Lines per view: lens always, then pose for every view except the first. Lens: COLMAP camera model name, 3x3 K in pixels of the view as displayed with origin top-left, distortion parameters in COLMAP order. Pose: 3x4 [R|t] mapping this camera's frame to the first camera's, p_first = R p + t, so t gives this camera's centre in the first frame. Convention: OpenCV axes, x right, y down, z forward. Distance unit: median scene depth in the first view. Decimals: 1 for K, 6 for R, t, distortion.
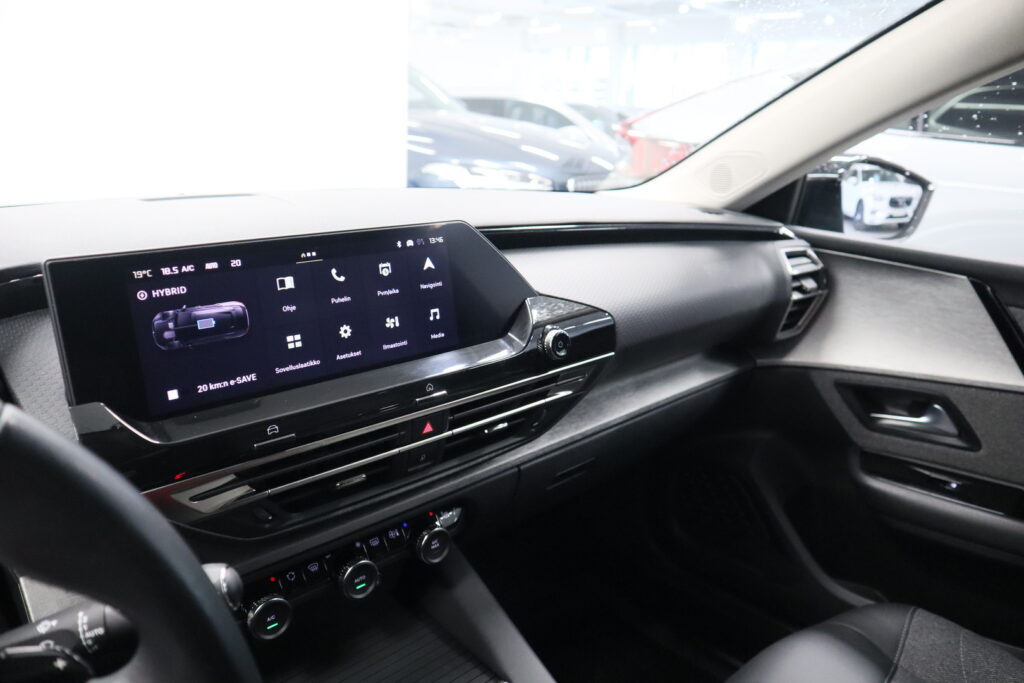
lens RADIAL K [[710.0, 0, 512.0], [0, 710.0, 341.5], [0, 0, 1]] dist [-0.125690, 0.086089]
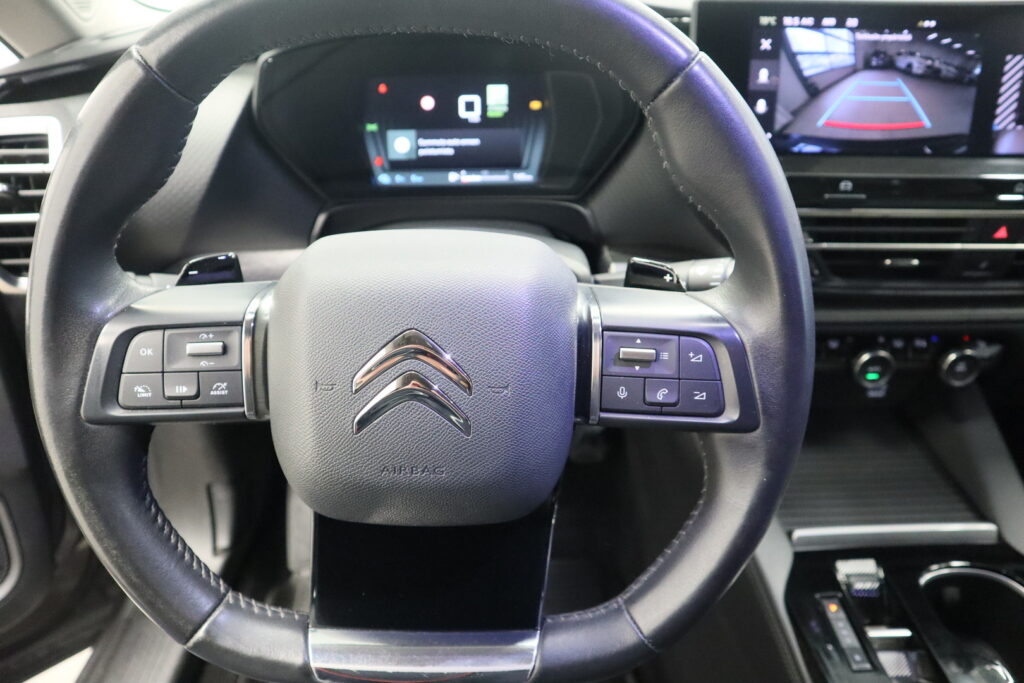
lens RADIAL K [[710.0, 0, 512.0], [0, 710.0, 341.5], [0, 0, 1]] dist [-0.125690, 0.086089]
pose [[0.738062, 0.298339, -0.605192, -0.009122], [-0.173697, 0.950717, 0.256840, 0.150607], [0.651992, -0.084444, 0.753509, -0.130269]]
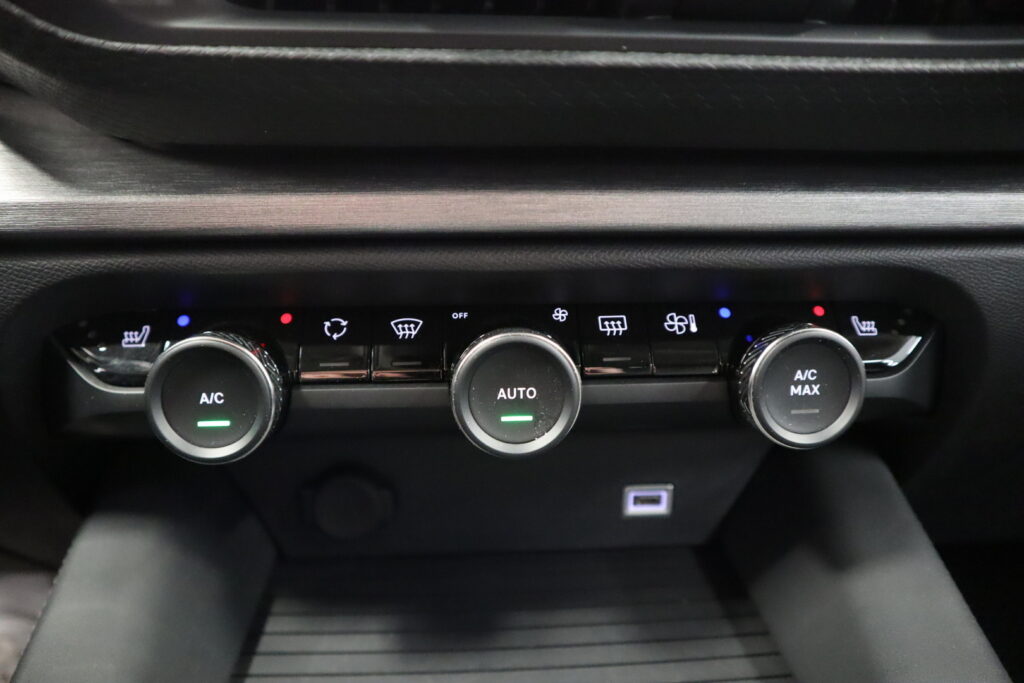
lens RADIAL K [[710.0, 0, 512.0], [0, 710.0, 341.5], [0, 0, 1]] dist [-0.125690, 0.086089]
pose [[0.773413, 0.135141, -0.619330, -0.027922], [-0.167985, 0.985775, 0.005323, 0.358780], [0.611240, 0.099921, 0.785113, 0.842284]]
